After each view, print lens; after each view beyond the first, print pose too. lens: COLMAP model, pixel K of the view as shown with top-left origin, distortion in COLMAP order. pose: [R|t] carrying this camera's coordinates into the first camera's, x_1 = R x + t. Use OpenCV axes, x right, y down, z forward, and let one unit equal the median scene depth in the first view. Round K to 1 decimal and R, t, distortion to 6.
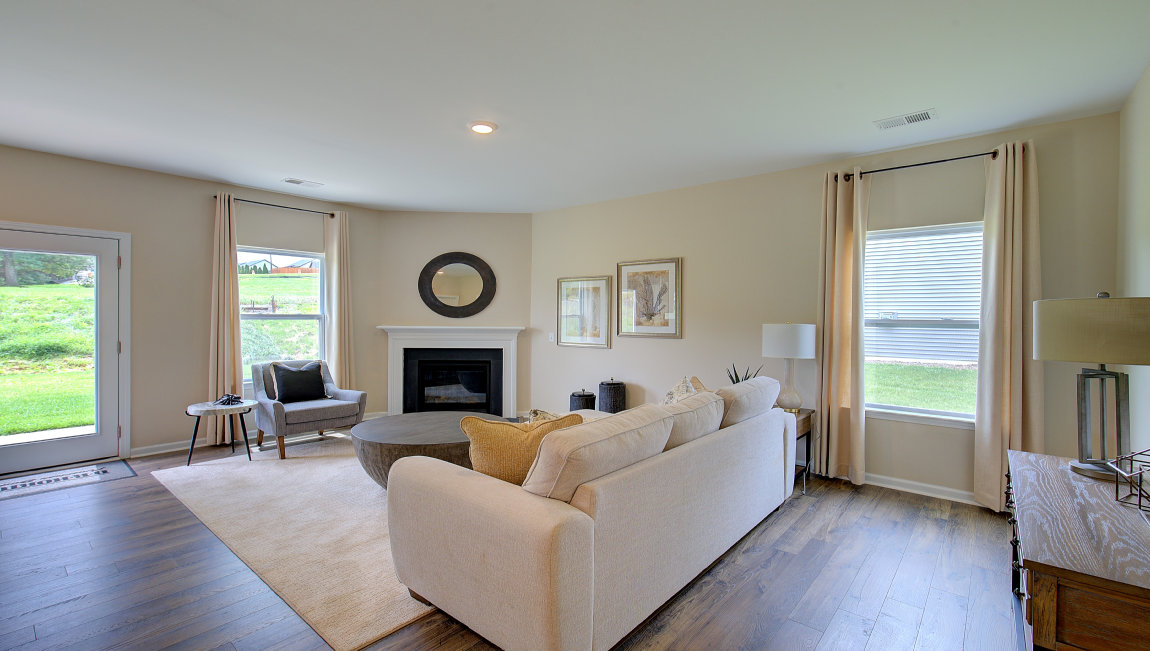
lens RADIAL K [[495.1, 0, 575.5], [0, 495.1, 318.7], [0, 0, 1]] dist [0.000424, 0.000422]
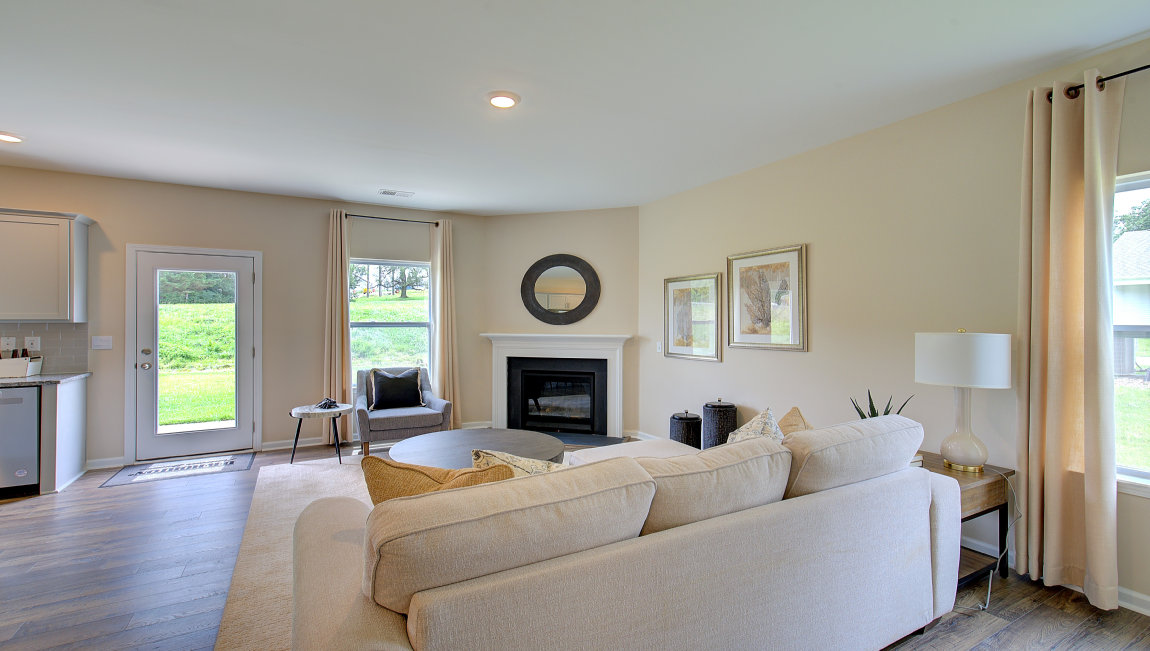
lens RADIAL K [[495.1, 0, 580.8], [0, 495.1, 316.5], [0, 0, 1]] dist [0.000424, 0.000422]
pose [[0.935732, -0.010006, -0.352569, 0.187231], [0.003592, 0.999816, -0.018842, 0.000073], [0.352693, 0.016365, 0.935596, 0.211530]]
